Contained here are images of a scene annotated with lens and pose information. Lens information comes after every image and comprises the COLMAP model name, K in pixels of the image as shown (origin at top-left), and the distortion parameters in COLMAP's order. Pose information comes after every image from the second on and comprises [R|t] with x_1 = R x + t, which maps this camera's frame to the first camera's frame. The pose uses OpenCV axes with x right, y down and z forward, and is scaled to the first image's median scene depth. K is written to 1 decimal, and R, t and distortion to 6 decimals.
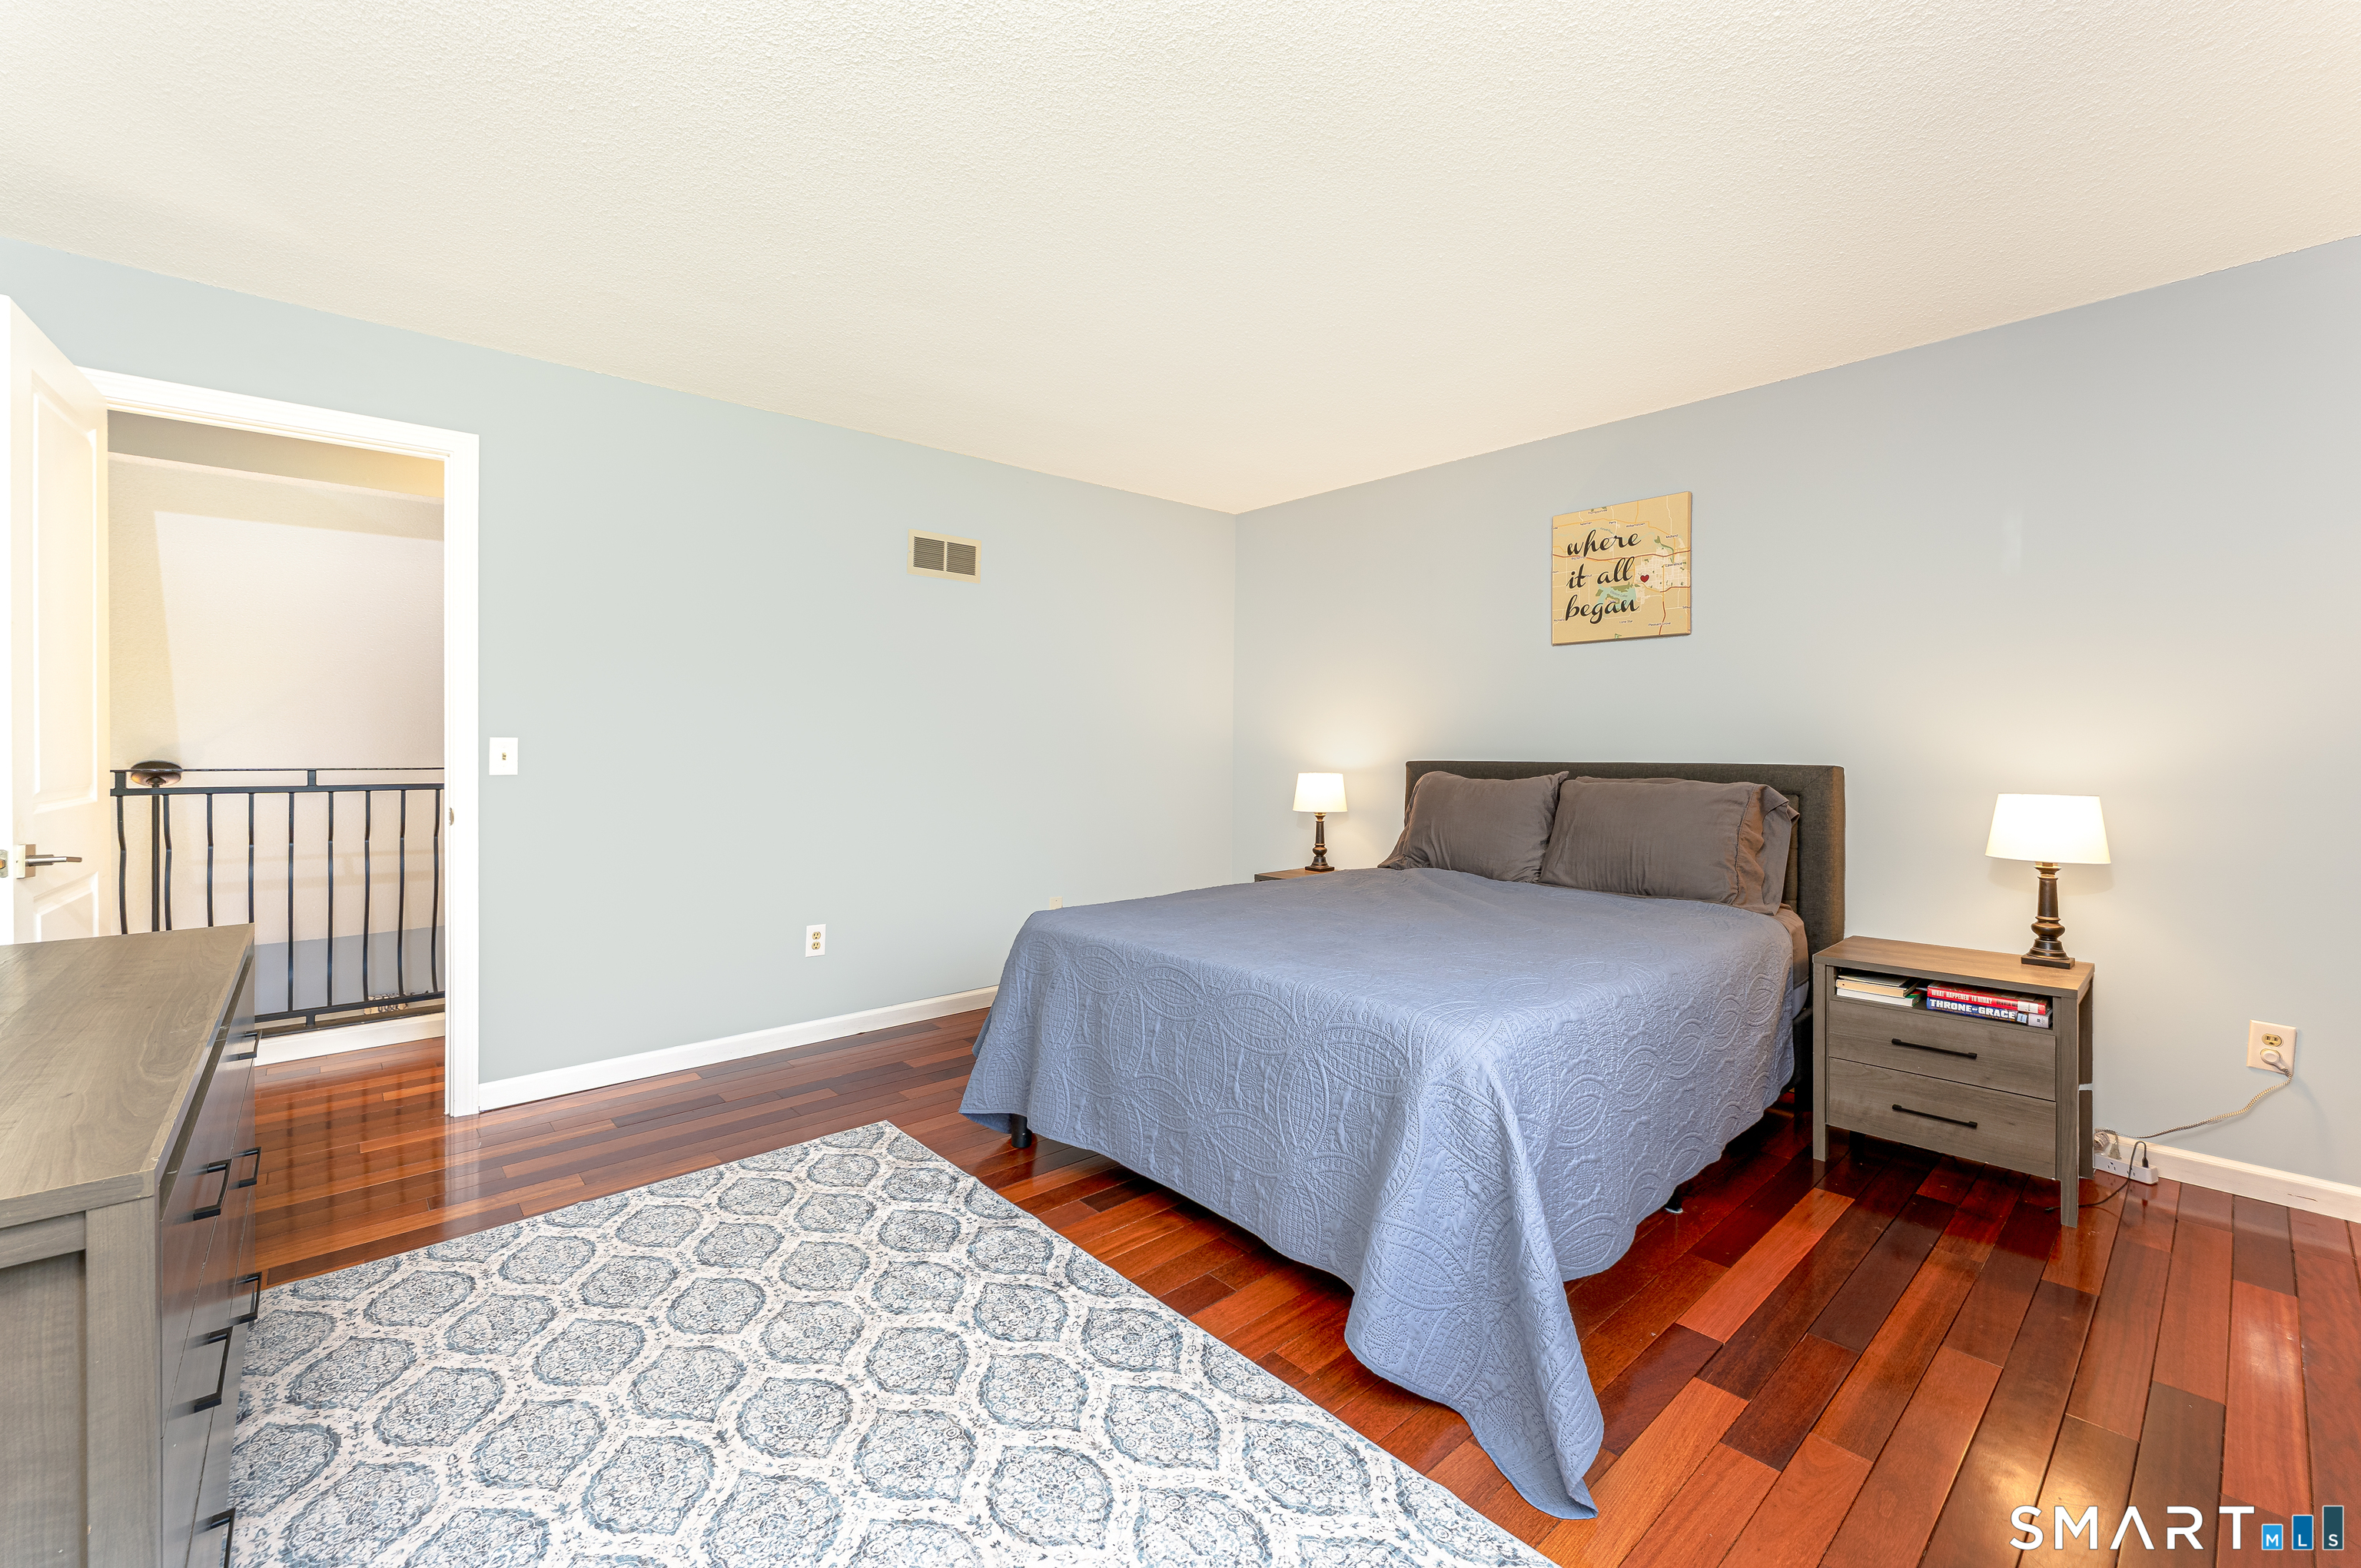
lens RADIAL K [[983.2, 0, 1169.9], [0, 983.2, 722.9], [0, 0, 1]] dist [-0.001871, 0.000249]
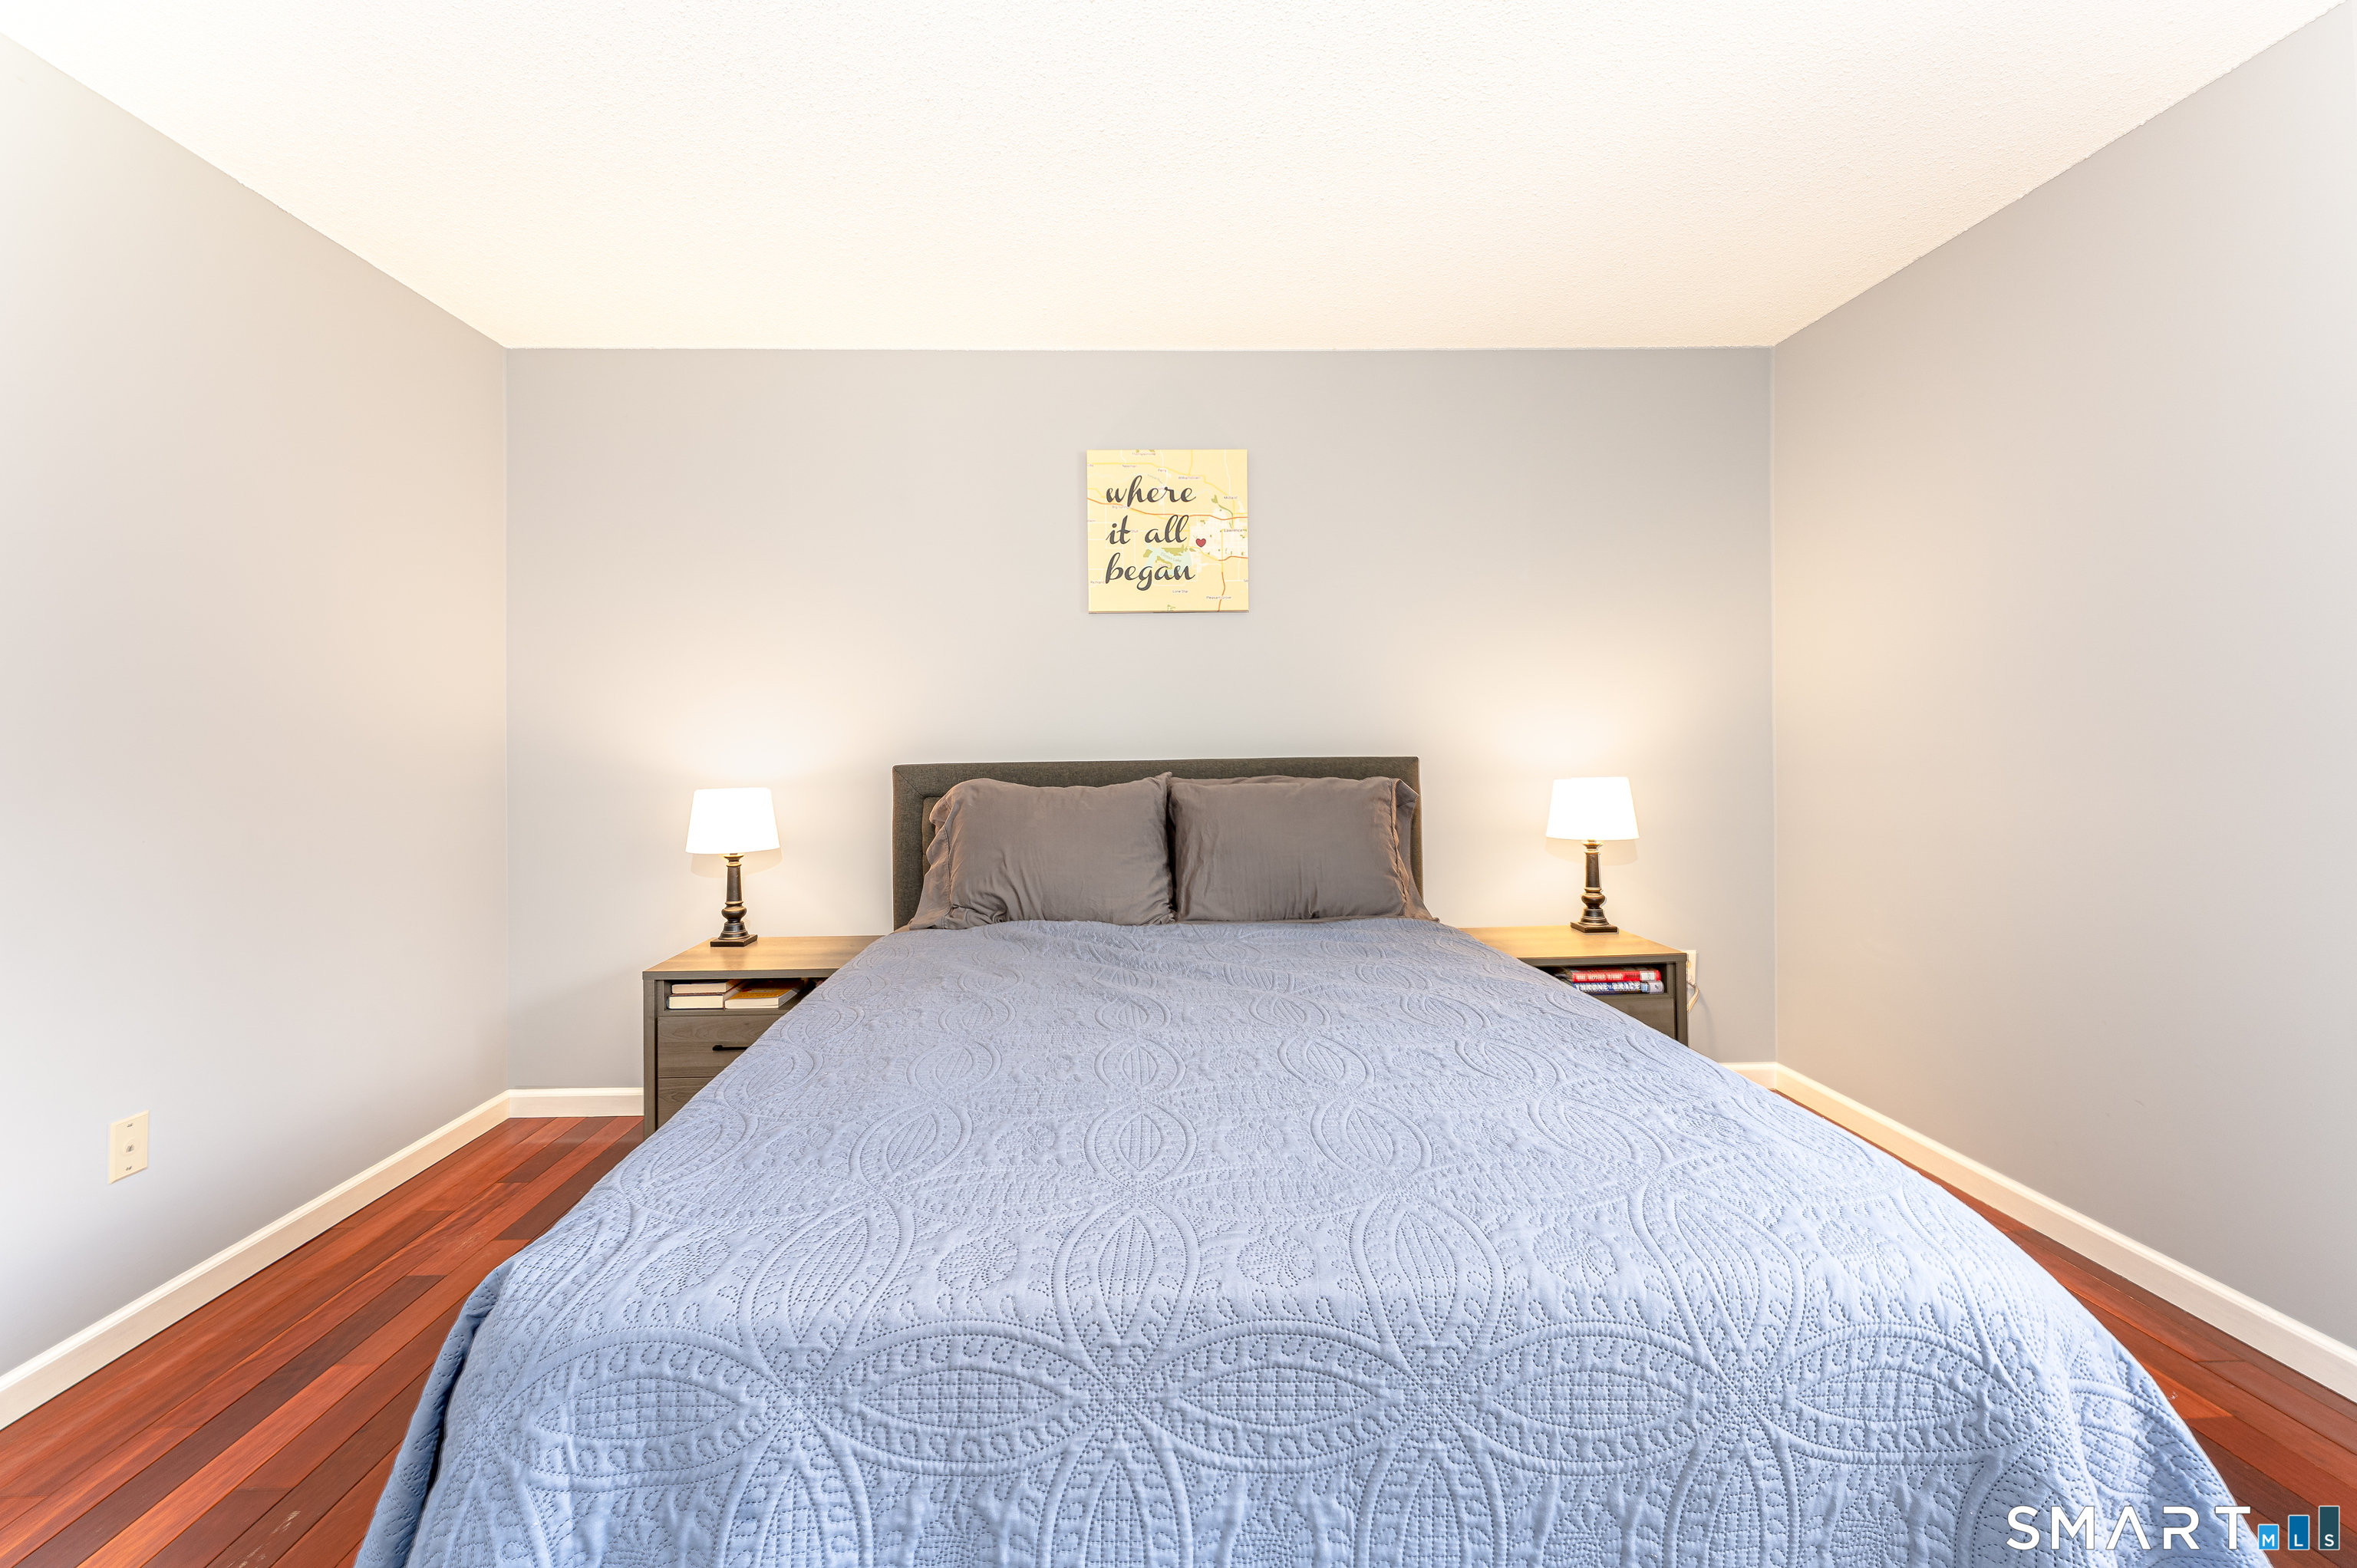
lens RADIAL K [[972.6, 0, 1158.4], [0, 972.6, 740.5], [0, 0, 1]] dist [0.001406, -0.000114]
pose [[0.633714, -0.010322, 0.773498, -0.268214], [-0.005227, 0.999831, 0.017625, 0.013442], [-0.773550, -0.015213, 0.633553, 0.685789]]
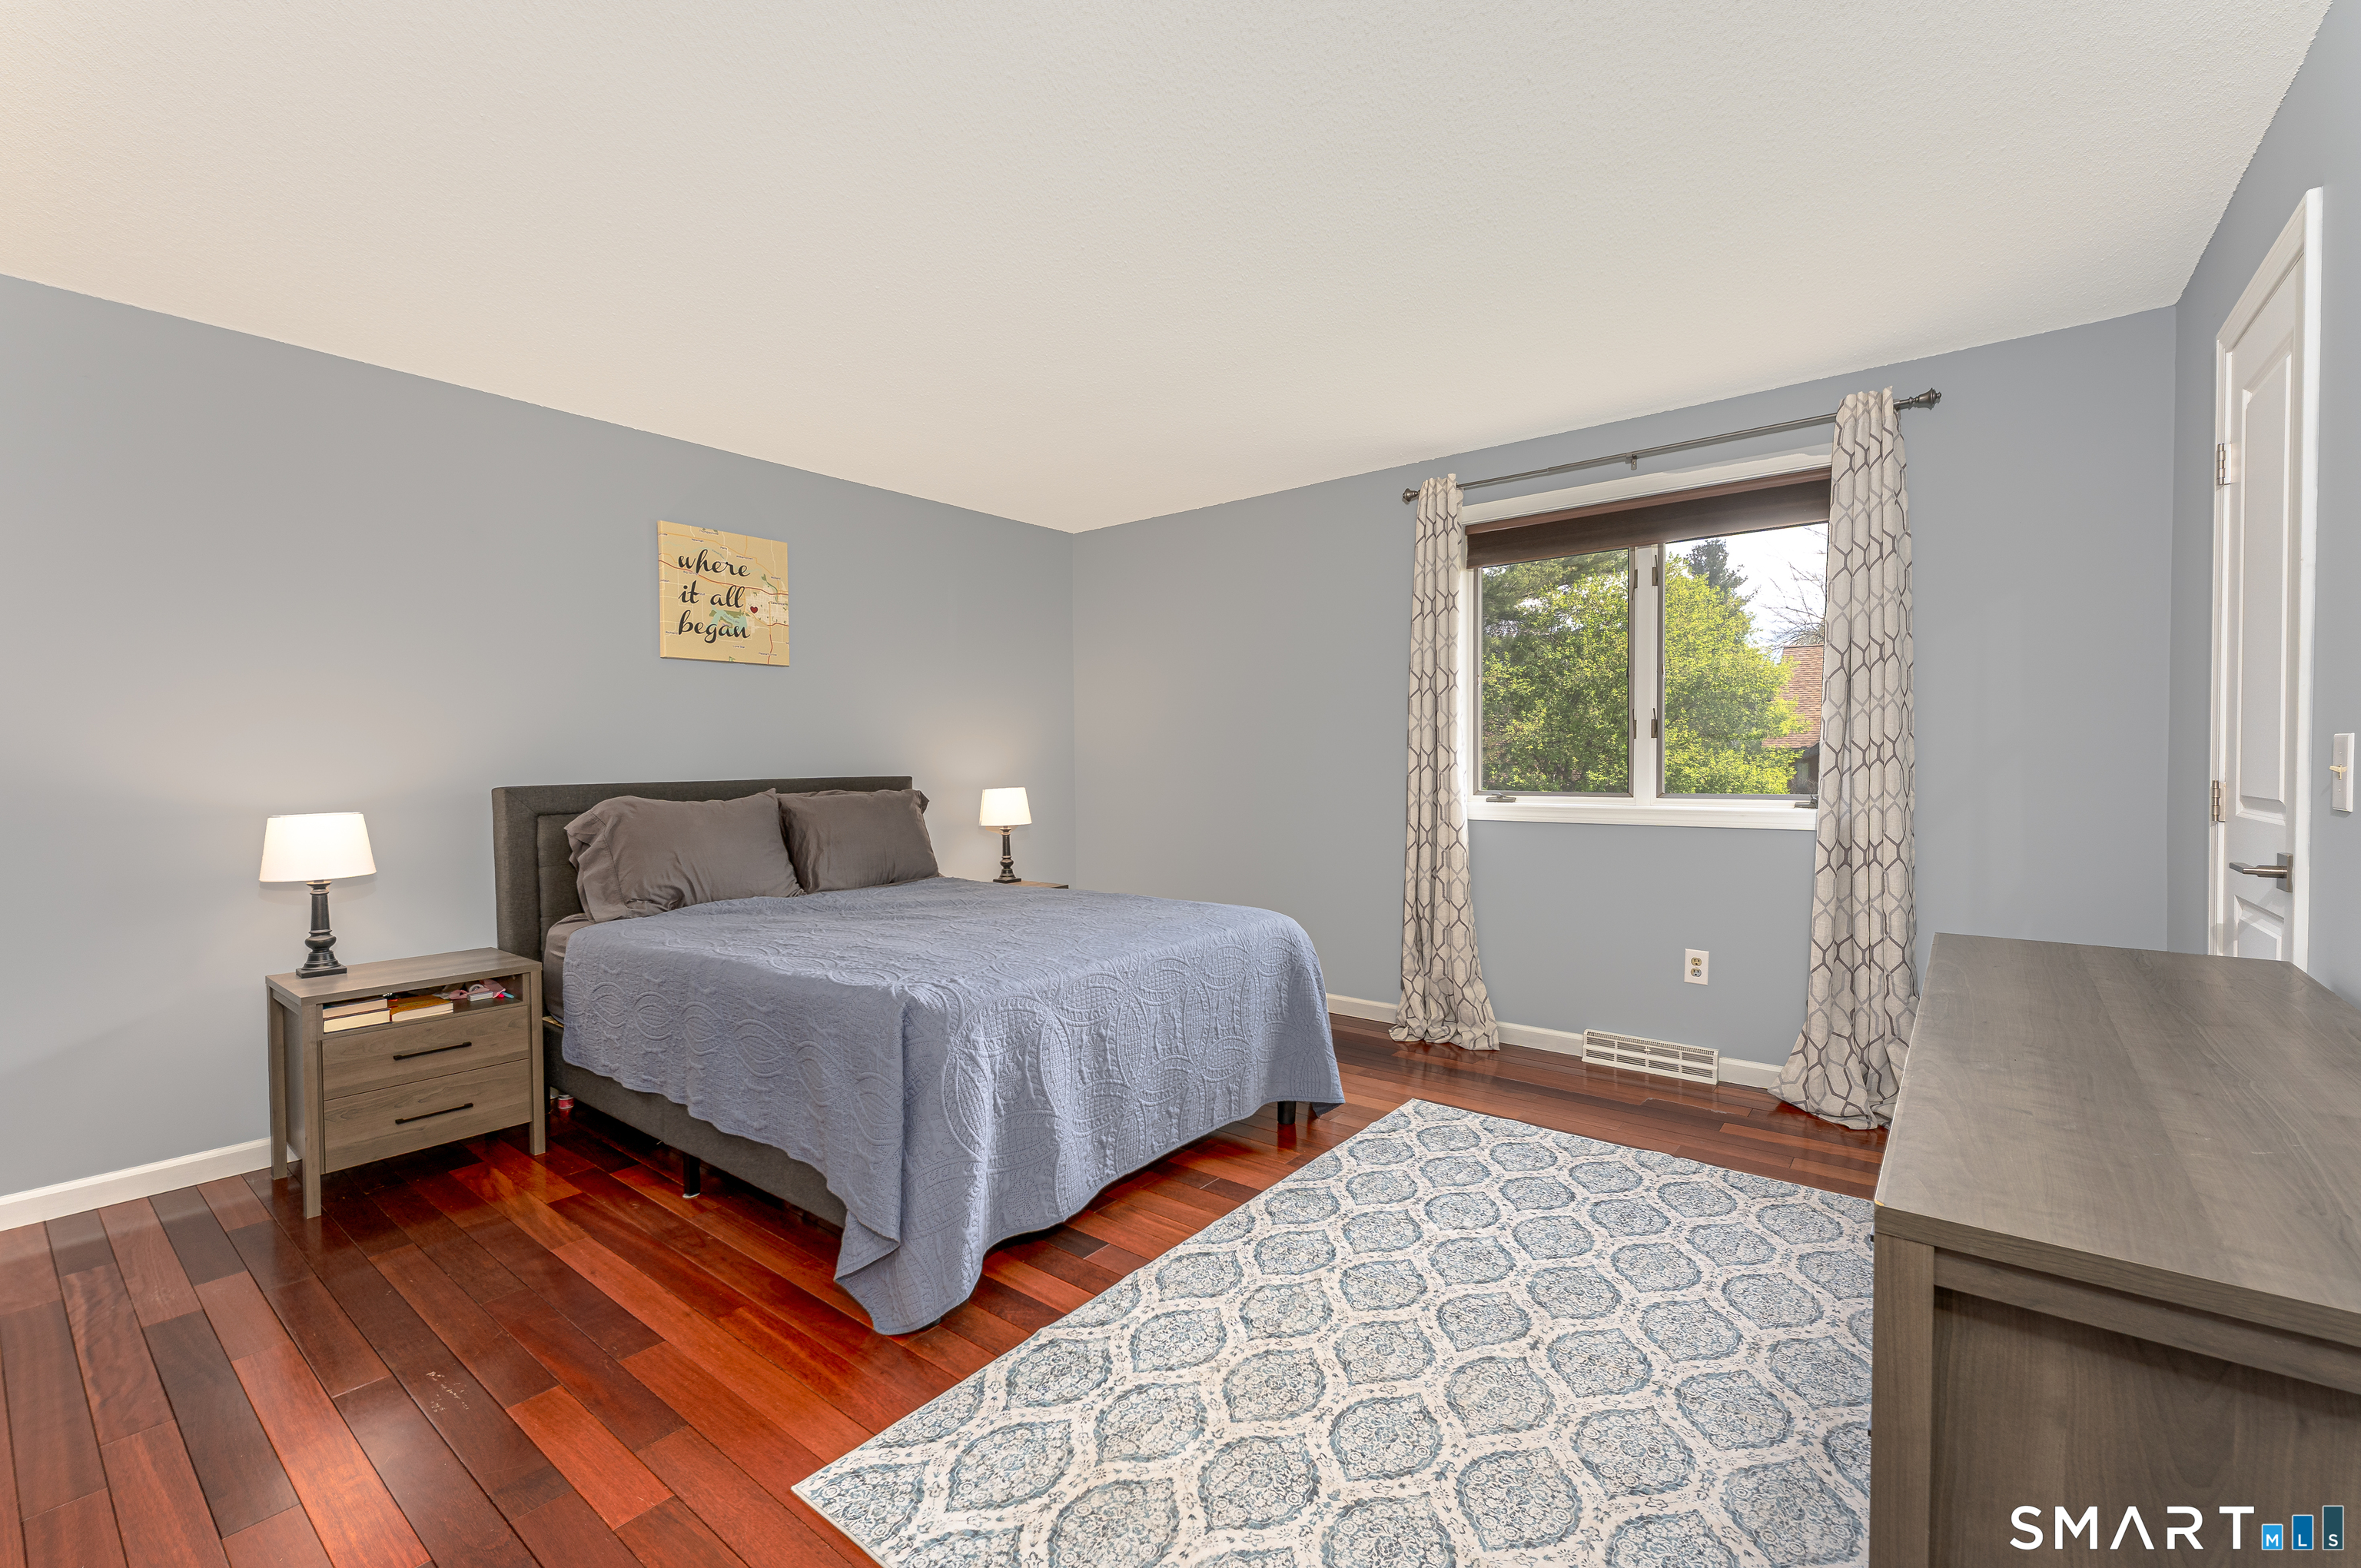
lens RADIAL K [[981.6, 0, 1199.4], [0, 981.6, 762.9], [0, 0, 1]] dist [0.010848, -0.000164]
pose [[-0.191268, -0.008051, 0.981505, -0.949673], [-0.016858, 0.999846, 0.004917, 0.012478], [-0.981393, -0.015606, -0.191374, 1.004811]]
